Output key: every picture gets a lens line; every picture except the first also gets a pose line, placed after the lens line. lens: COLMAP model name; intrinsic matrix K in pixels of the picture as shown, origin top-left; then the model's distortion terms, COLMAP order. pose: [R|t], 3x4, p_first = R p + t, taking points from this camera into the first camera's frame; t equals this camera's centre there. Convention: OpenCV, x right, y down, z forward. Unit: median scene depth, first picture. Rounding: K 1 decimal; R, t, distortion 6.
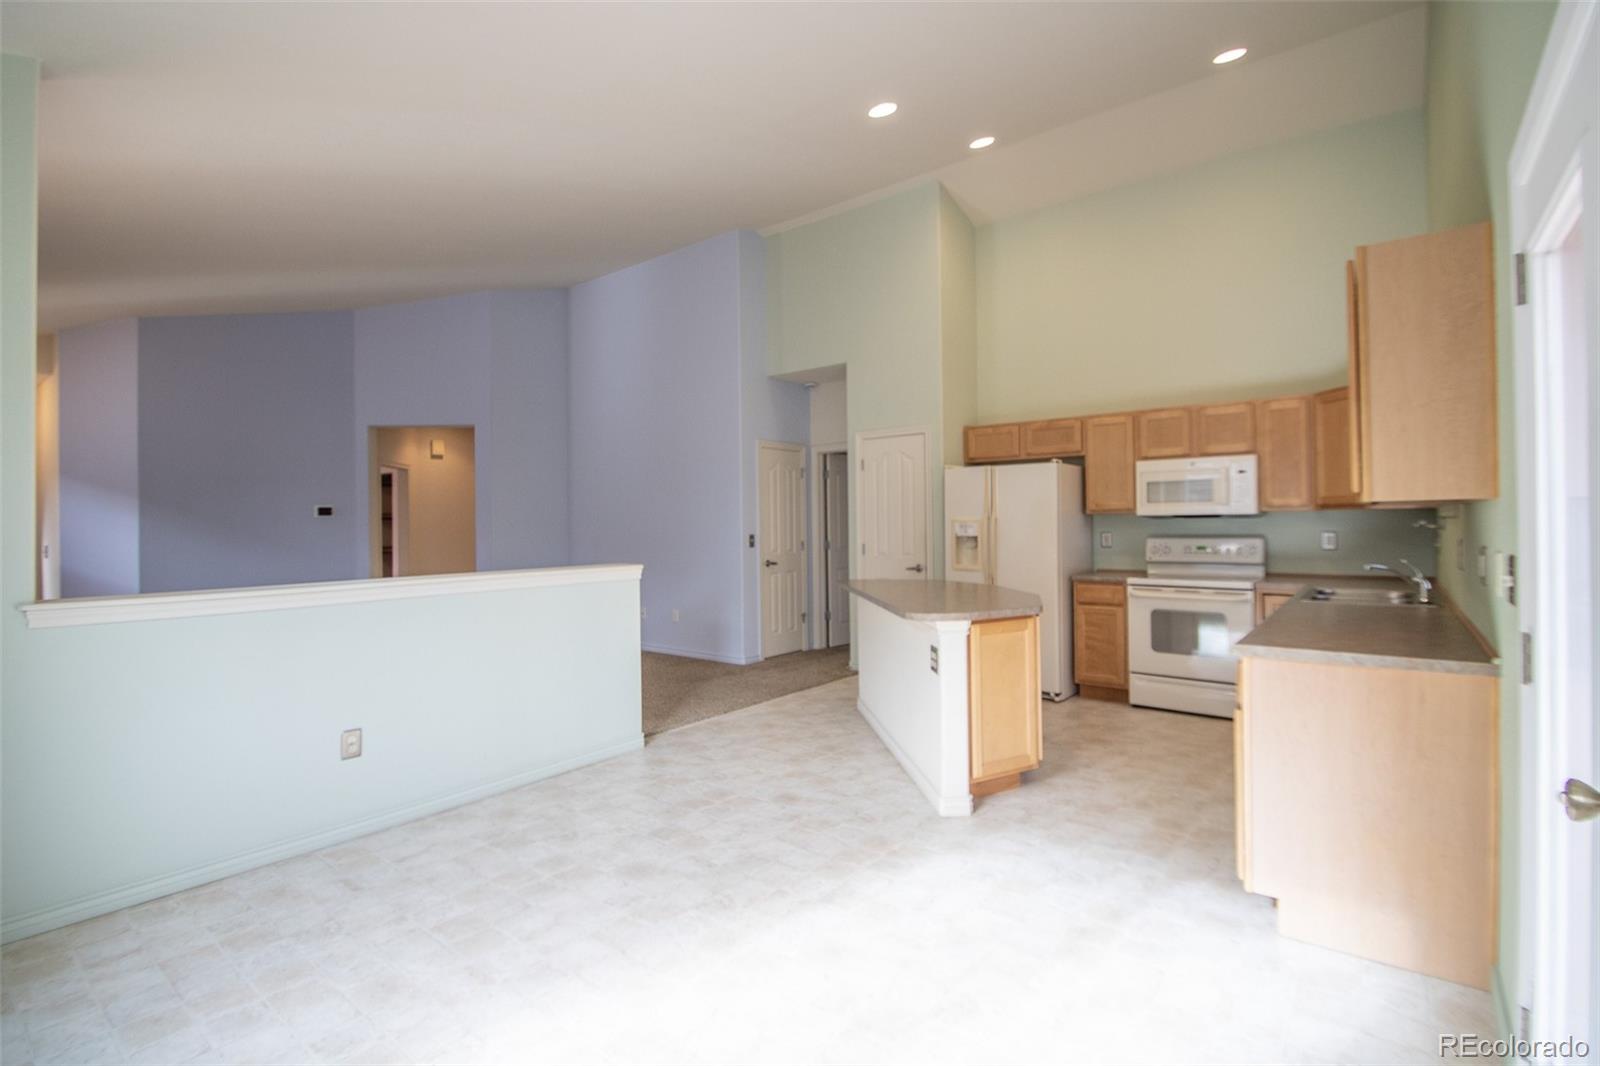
lens RADIAL K [[743.6, 0, 796.3], [0, 743.6, 520.4], [0, 0, 1]] dist [0.018196, -0.019198]
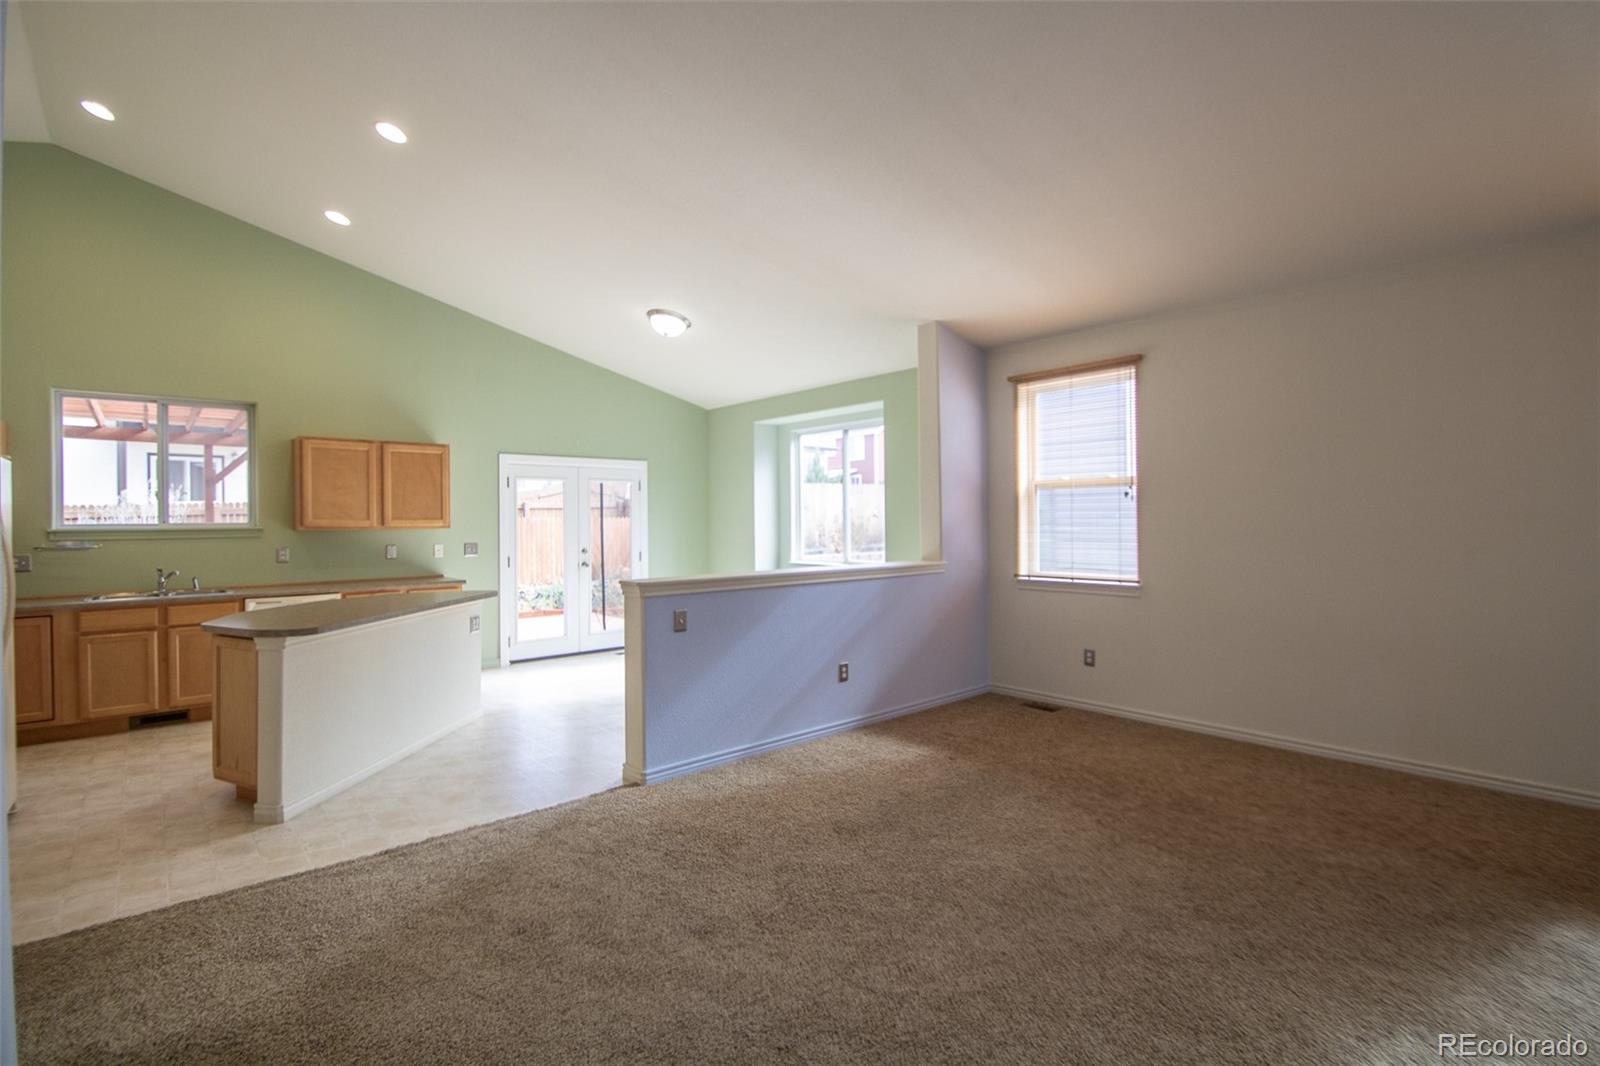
lens RADIAL K [[743.6, 0, 796.3], [0, 743.6, 520.4], [0, 0, 1]] dist [0.018196, -0.019198]
pose [[-0.983814, 0.021436, 0.177907, -0.510056], [0.020668, 0.999767, -0.006169, -0.005020], [-0.177998, -0.002392, -0.984028, 1.625718]]
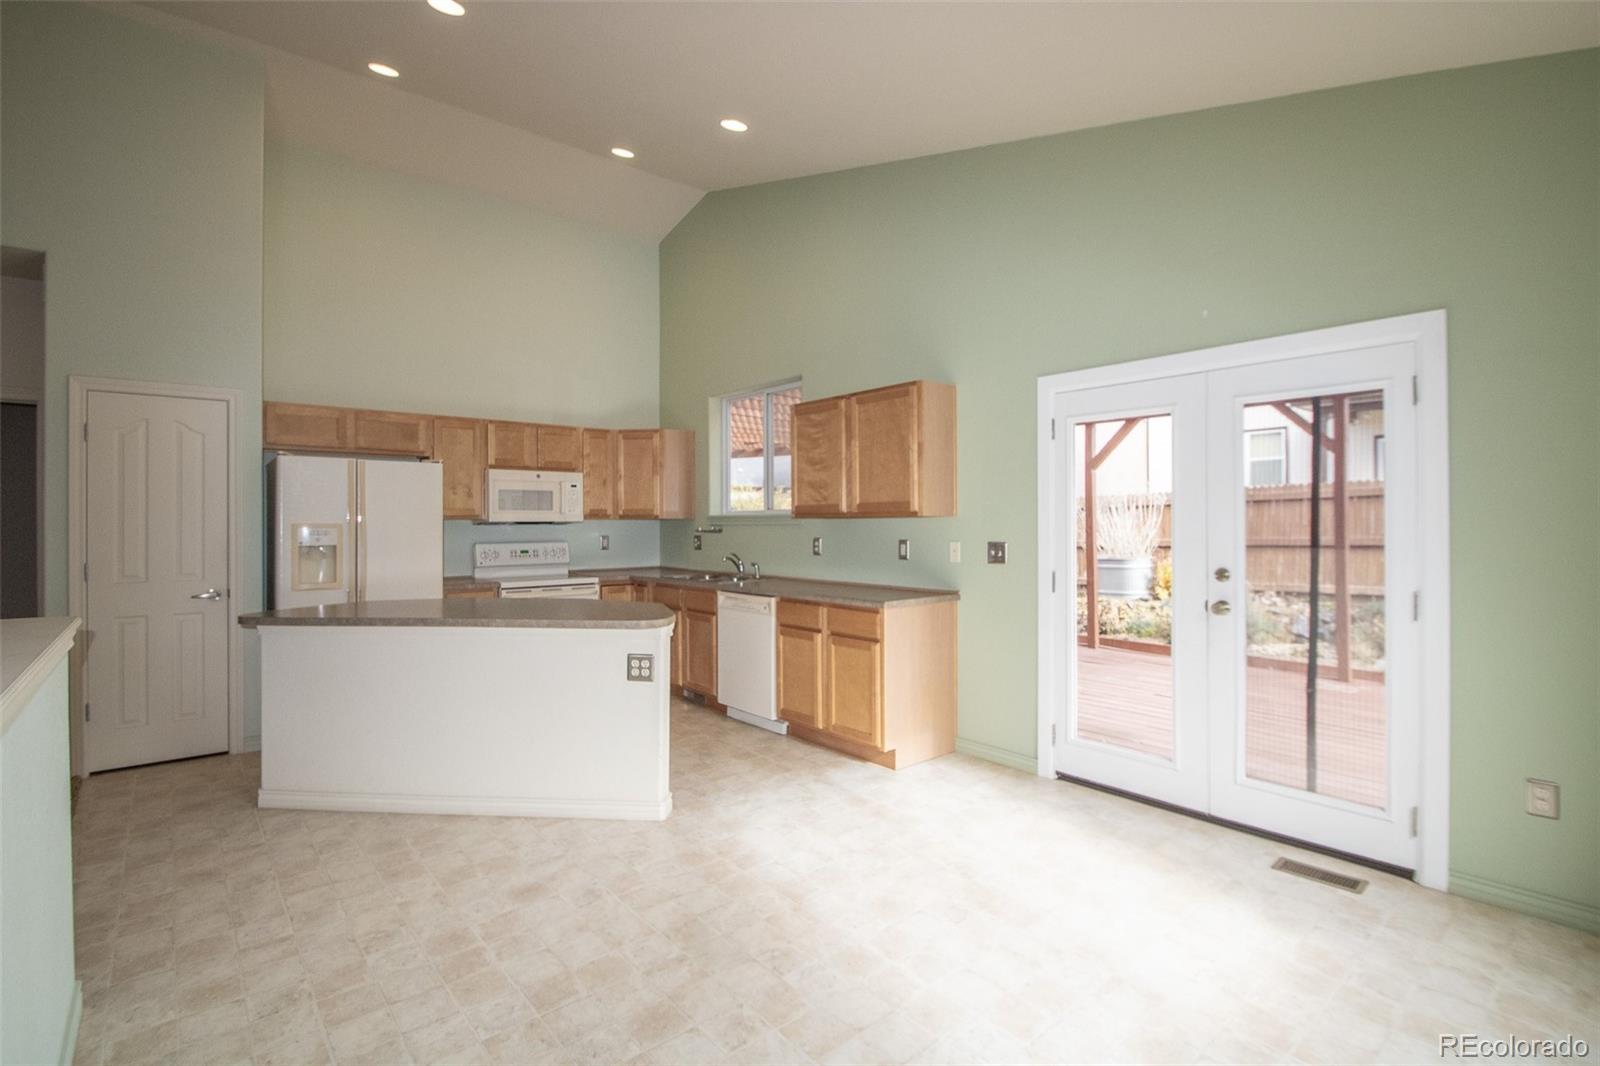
lens RADIAL K [[743.6, 0, 796.3], [0, 743.6, 520.4], [0, 0, 1]] dist [0.018196, -0.019198]
pose [[0.197861, 0.012814, 0.980146, -0.492854], [-0.002637, 0.999918, -0.012540, 0.003584], [-0.980226, -0.000104, 0.197879, 0.408393]]
